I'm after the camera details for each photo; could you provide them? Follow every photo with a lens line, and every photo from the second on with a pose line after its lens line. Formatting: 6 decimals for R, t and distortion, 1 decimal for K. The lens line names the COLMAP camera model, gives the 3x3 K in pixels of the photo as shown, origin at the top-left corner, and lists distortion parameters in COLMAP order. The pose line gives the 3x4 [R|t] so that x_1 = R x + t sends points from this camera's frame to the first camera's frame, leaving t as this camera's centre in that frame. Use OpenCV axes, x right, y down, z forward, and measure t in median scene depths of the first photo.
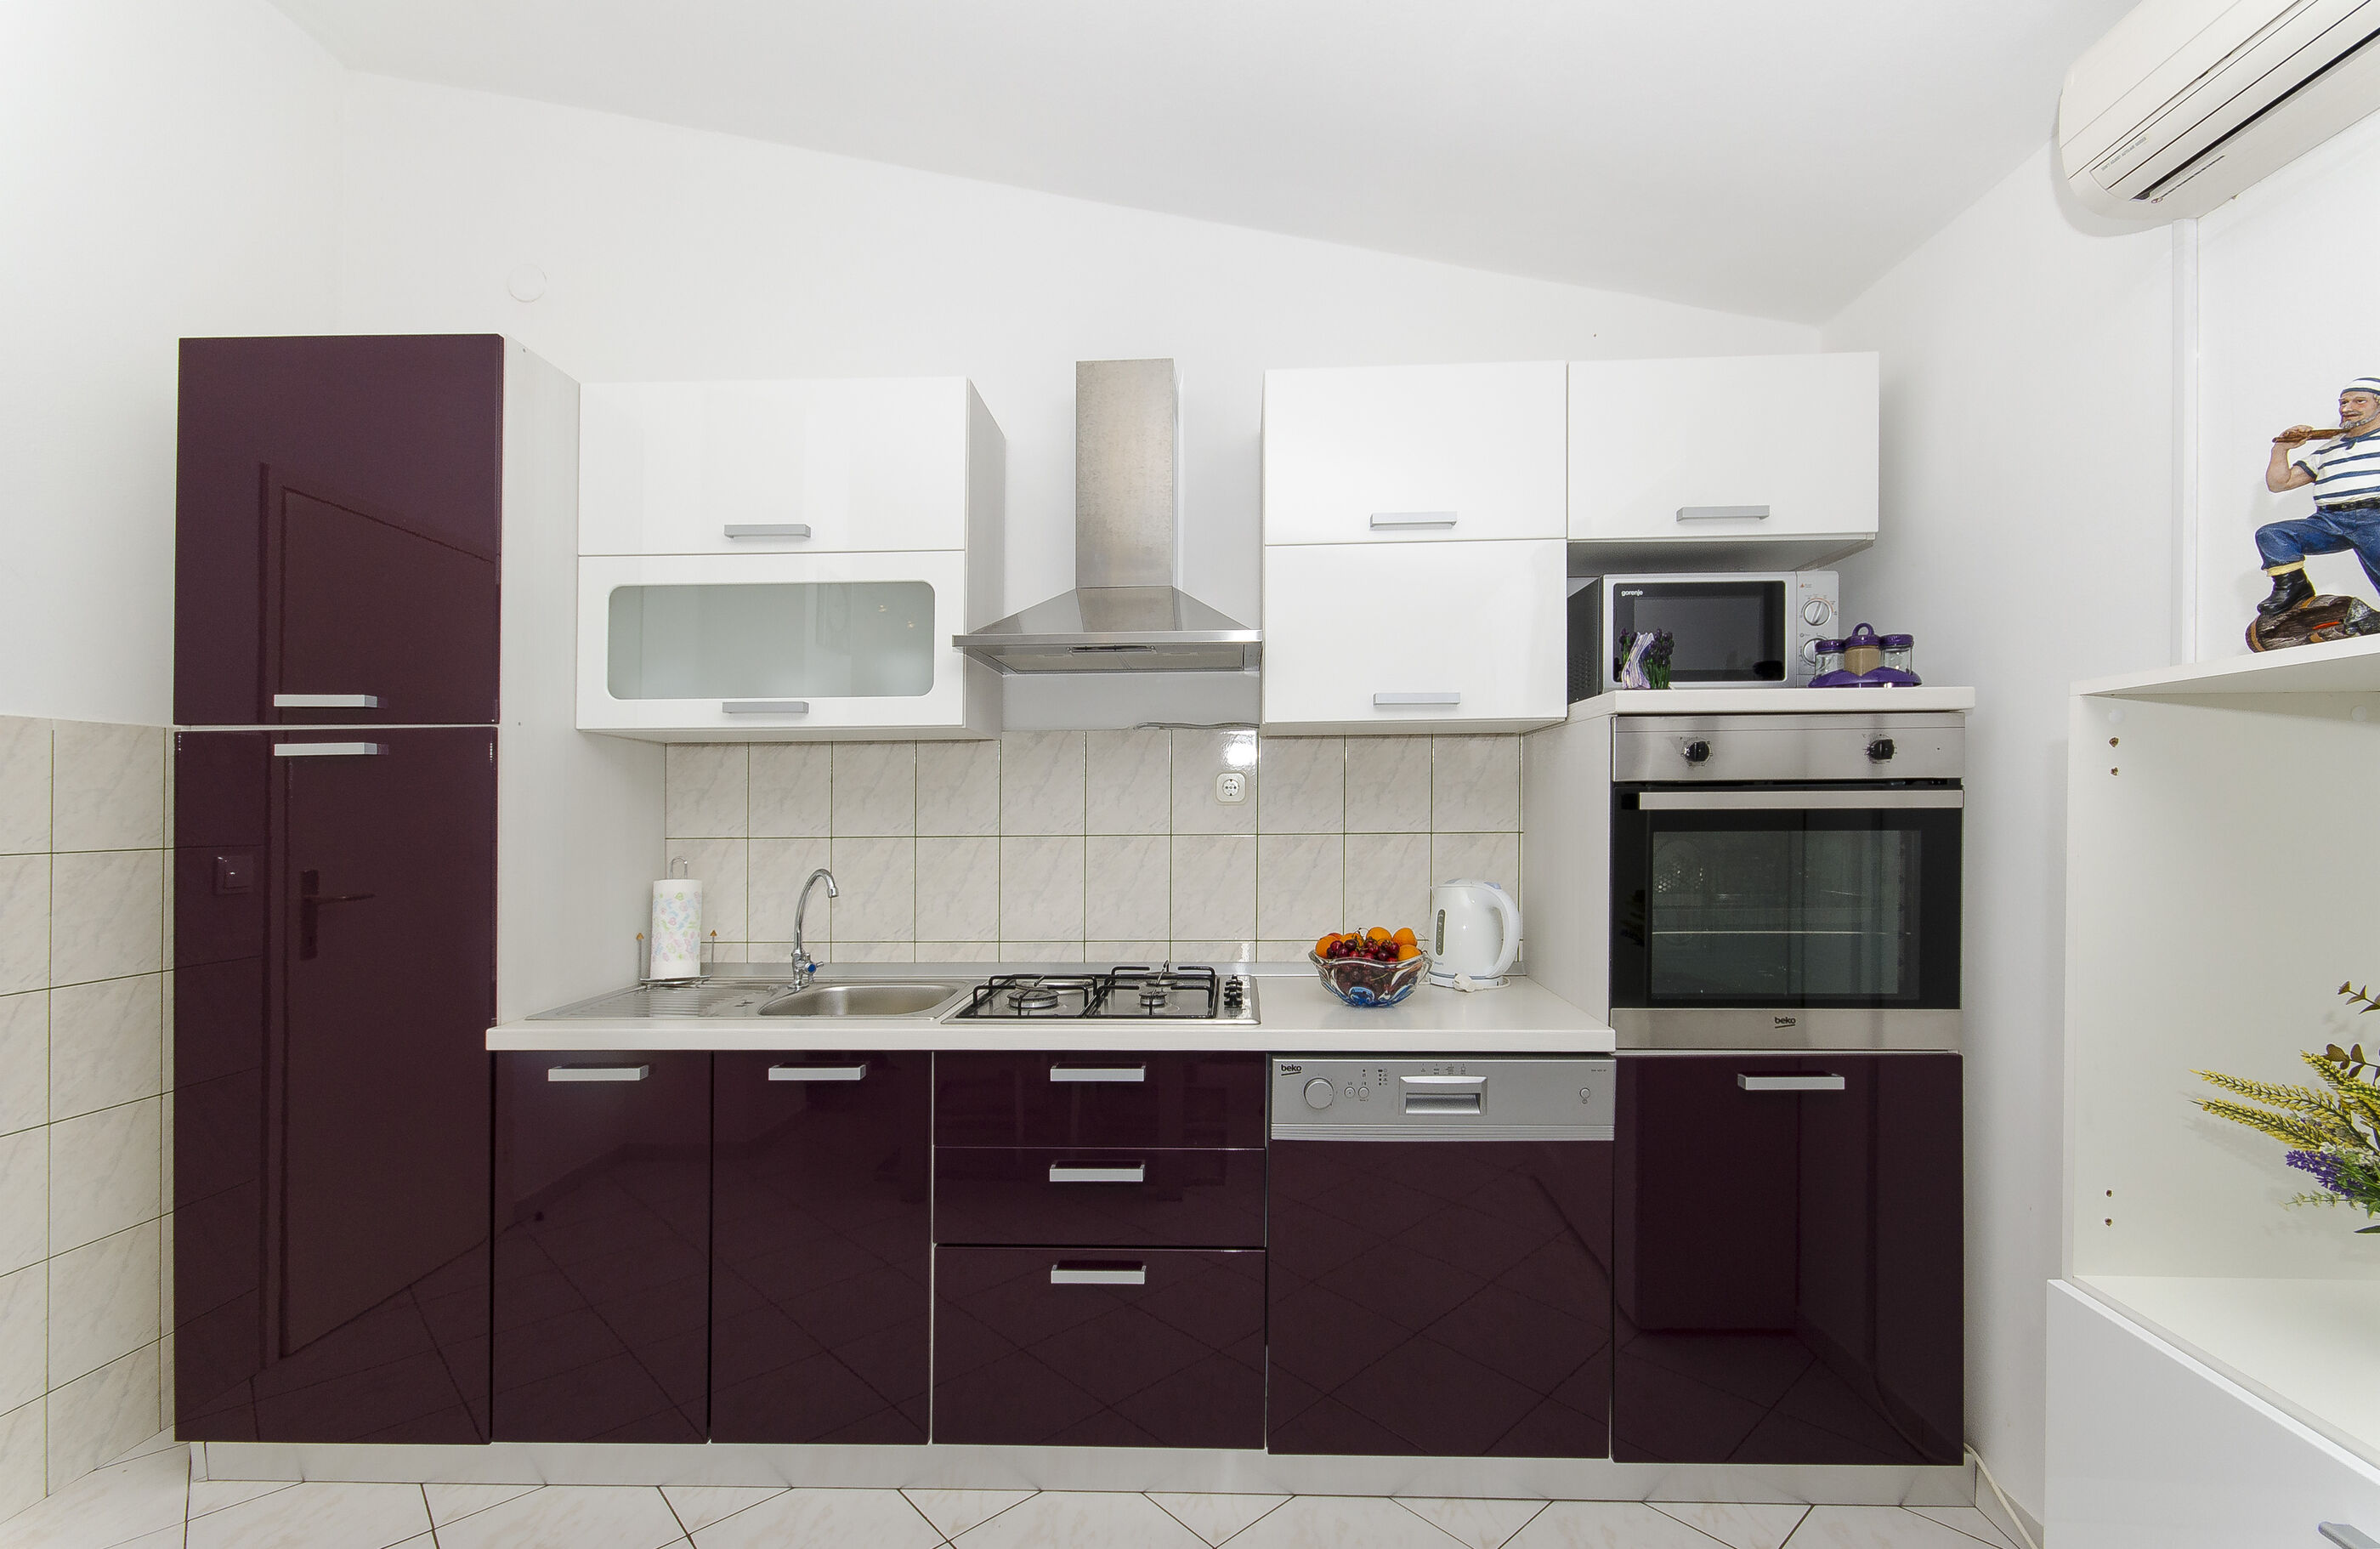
lens RADIAL K [[1082.7, 0, 1150.9], [0, 1082.7, 862.0], [0, 0, 1]] dist [0.000896, 0.000404]
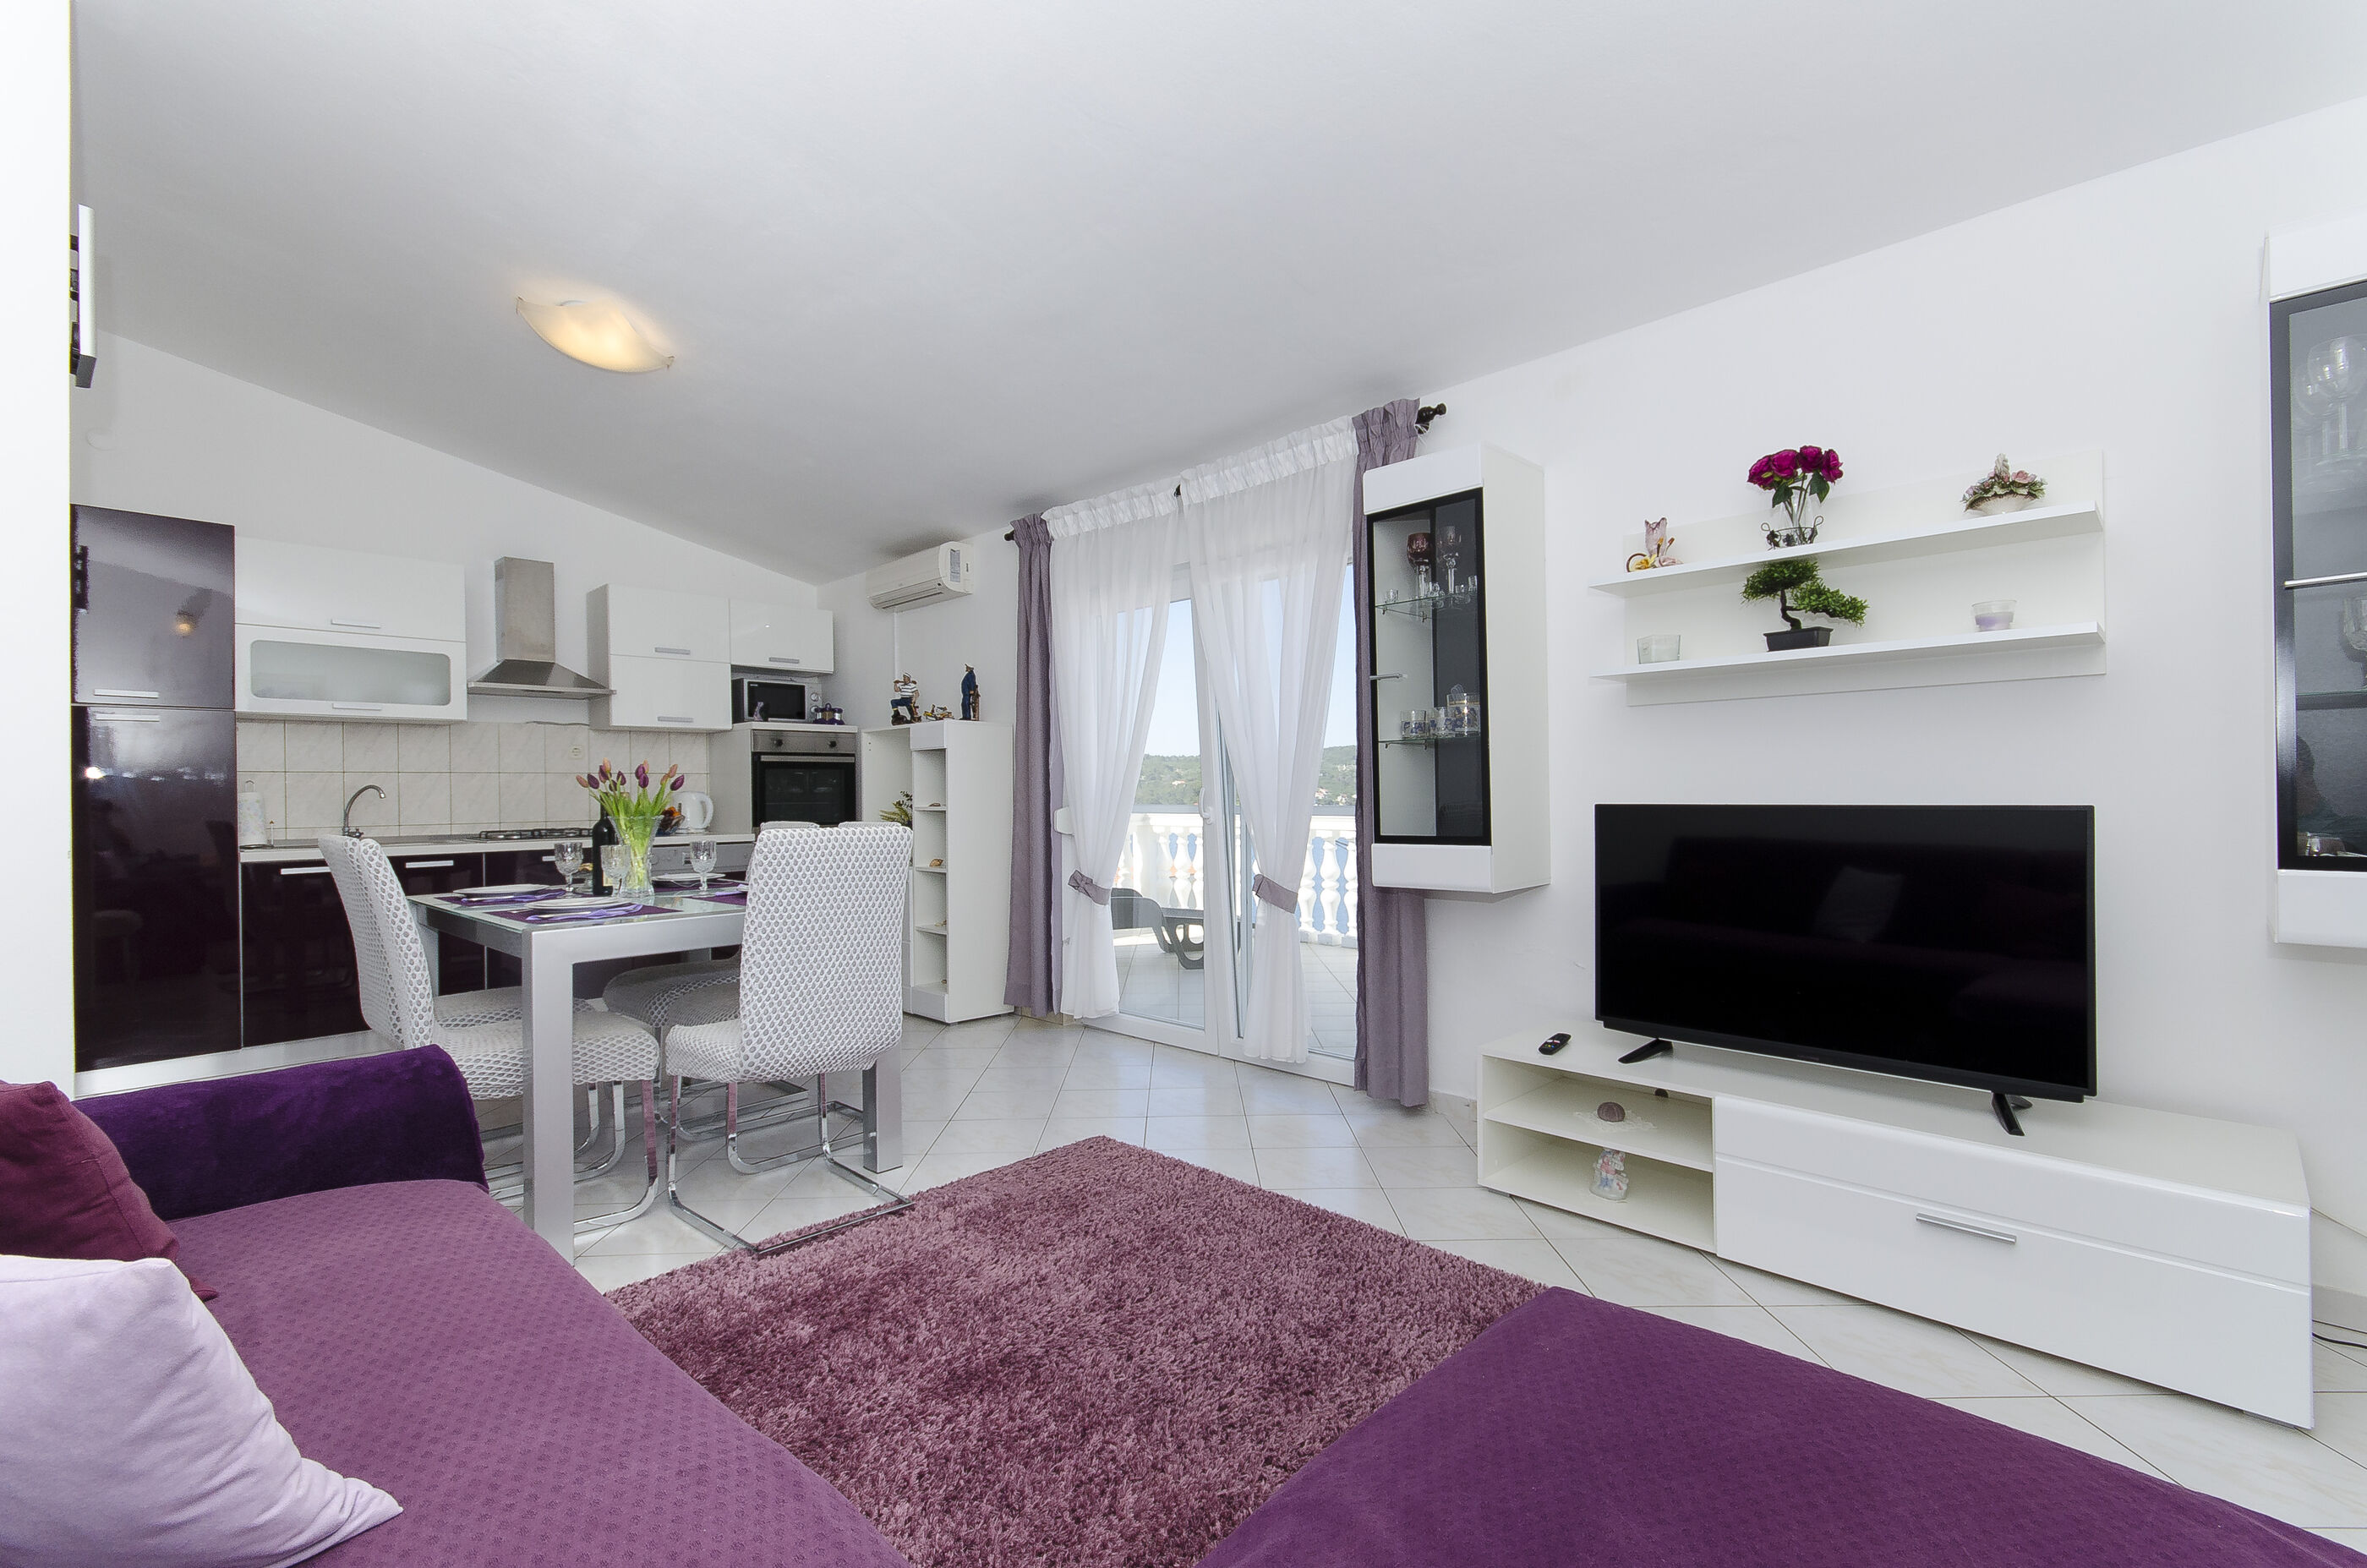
lens RADIAL K [[1026.7, 0, 1195.1], [0, 1026.7, 788.7], [0, 0, 1]] dist [-0.002185, 0.000283]
pose [[0.642421, 0.003312, 0.766345, -0.928744], [0.043865, 0.998192, -0.041086, 0.192345], [-0.765096, 0.060011, 0.641114, -1.692087]]
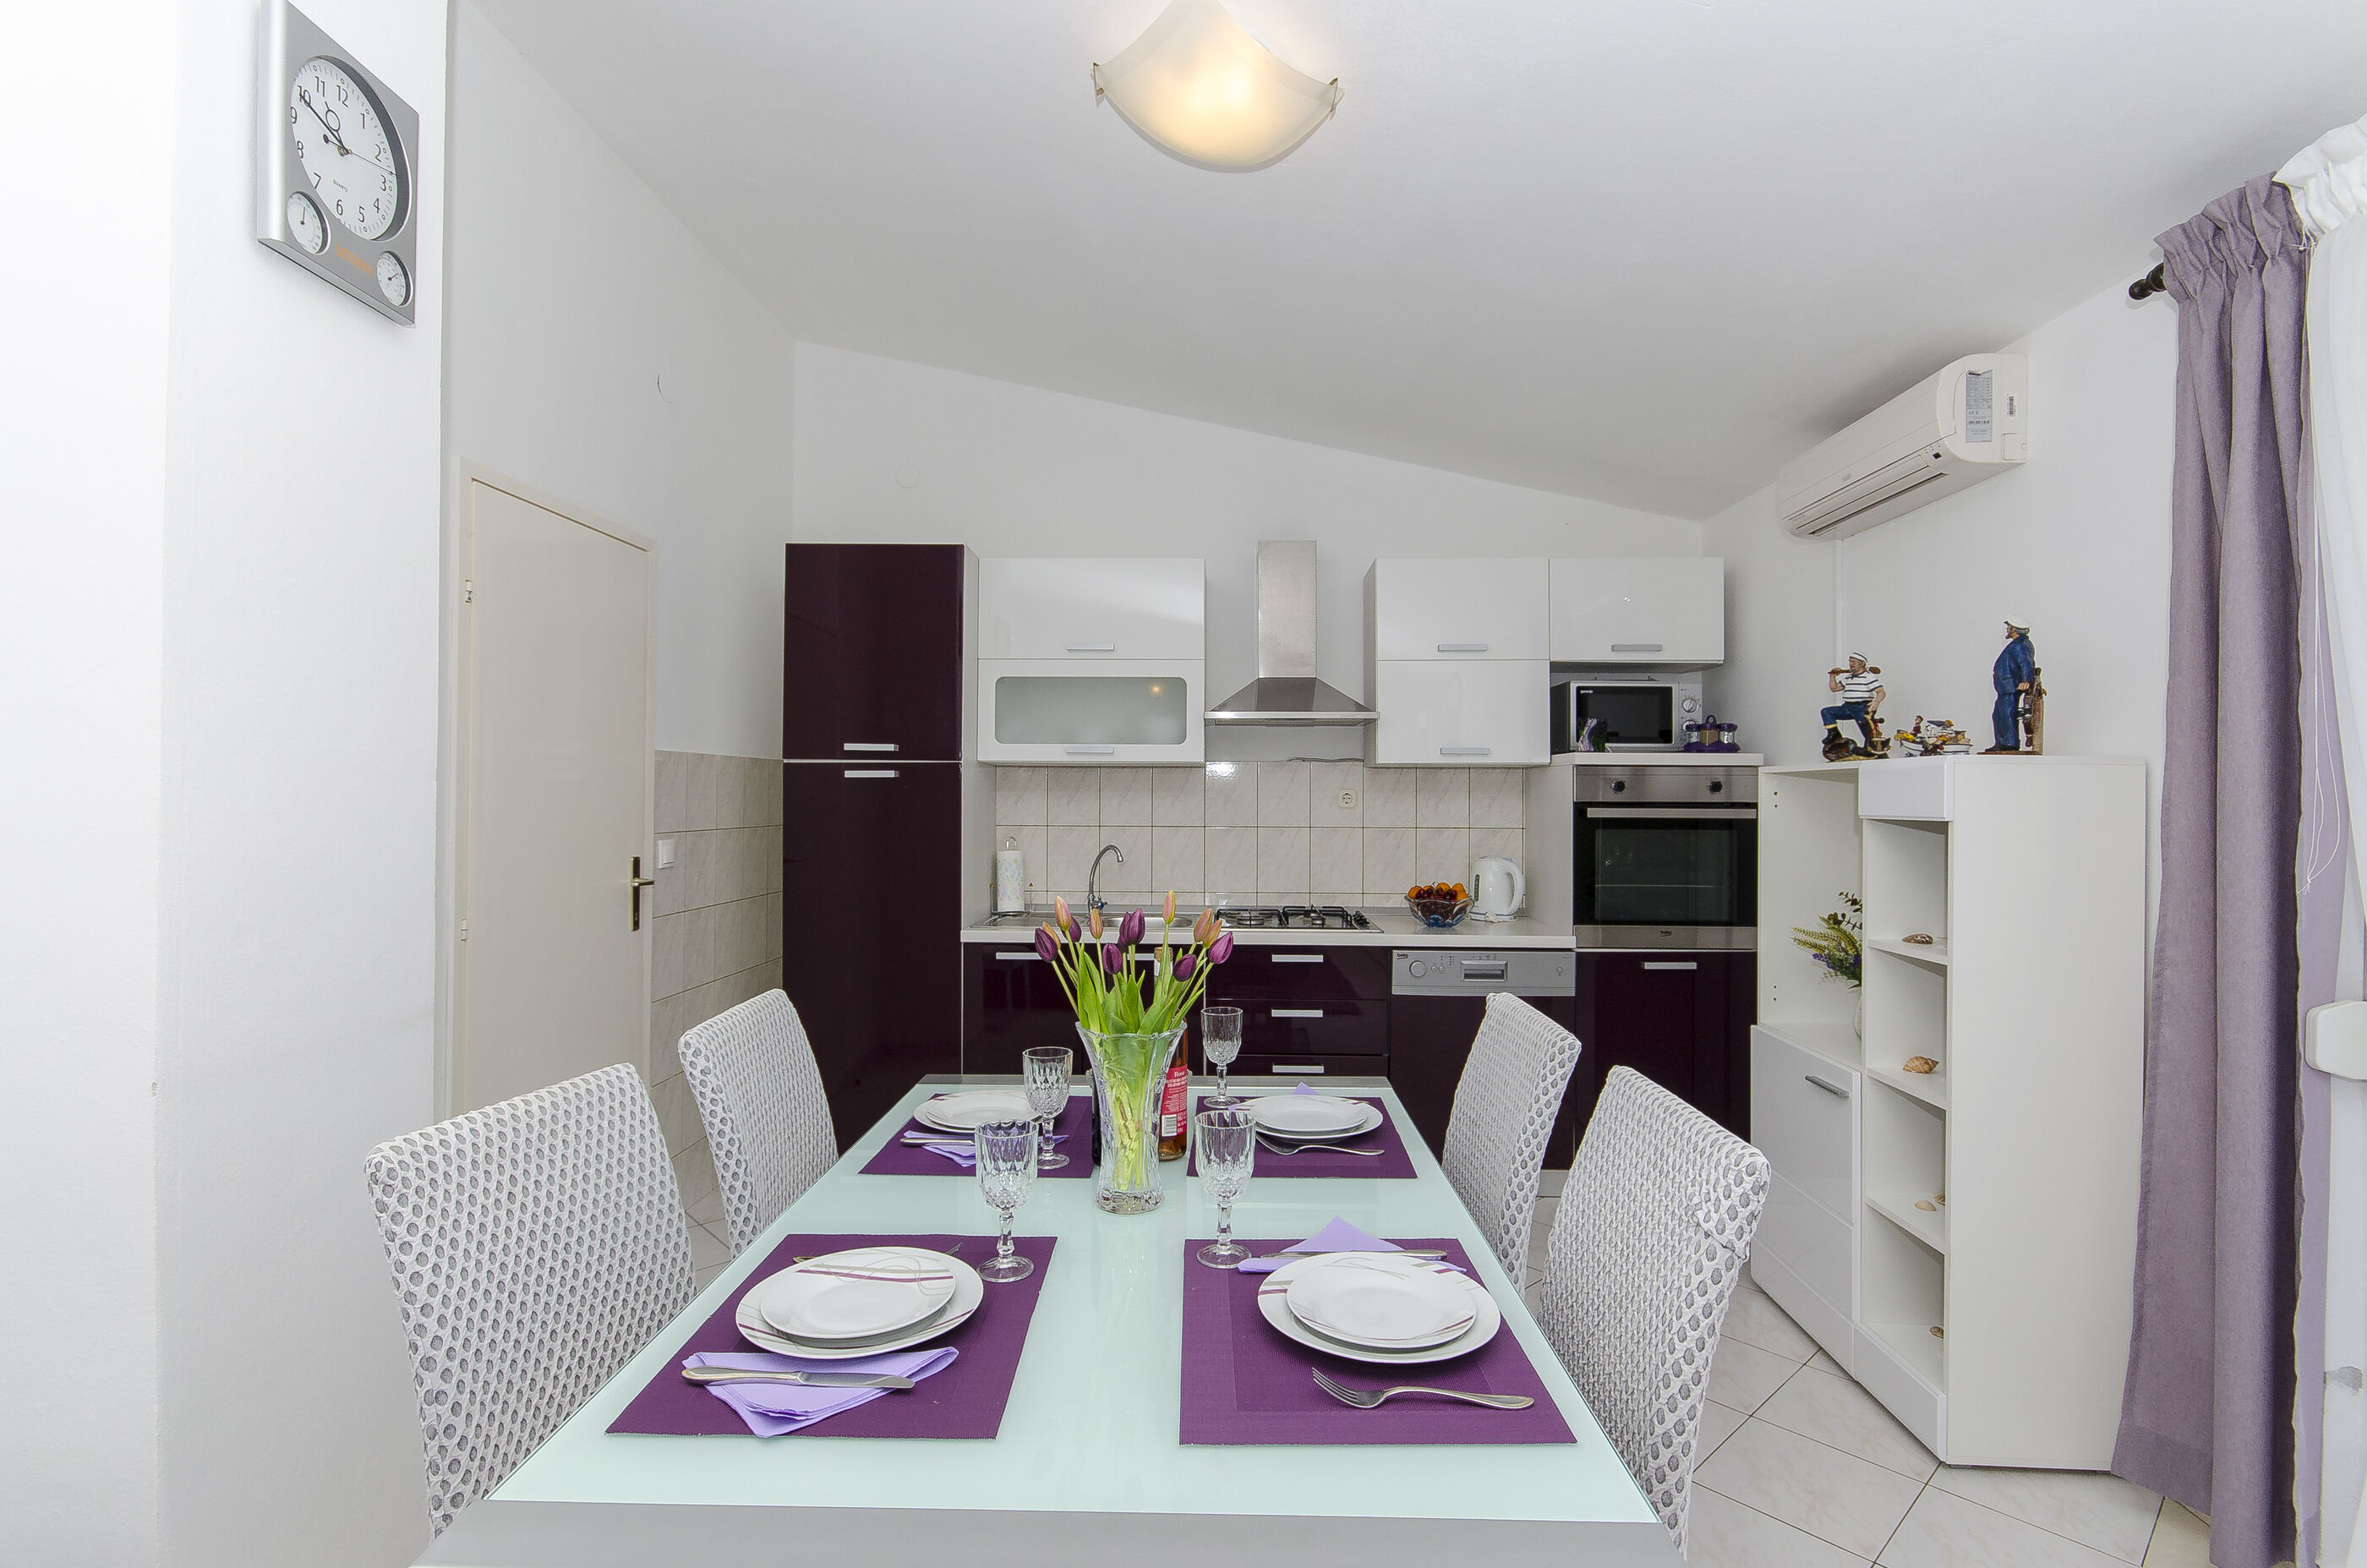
lens RADIAL K [[1126.5, 0, 1187.2], [0, 1126.5, 793.4], [0, 0, 1]] dist [0.000560, -0.000880]
pose [[0.998876, 0.014329, 0.045193, -0.301551], [-0.011862, 0.998450, -0.054378, 0.022540], [-0.045902, 0.053781, 0.997497, -0.837783]]
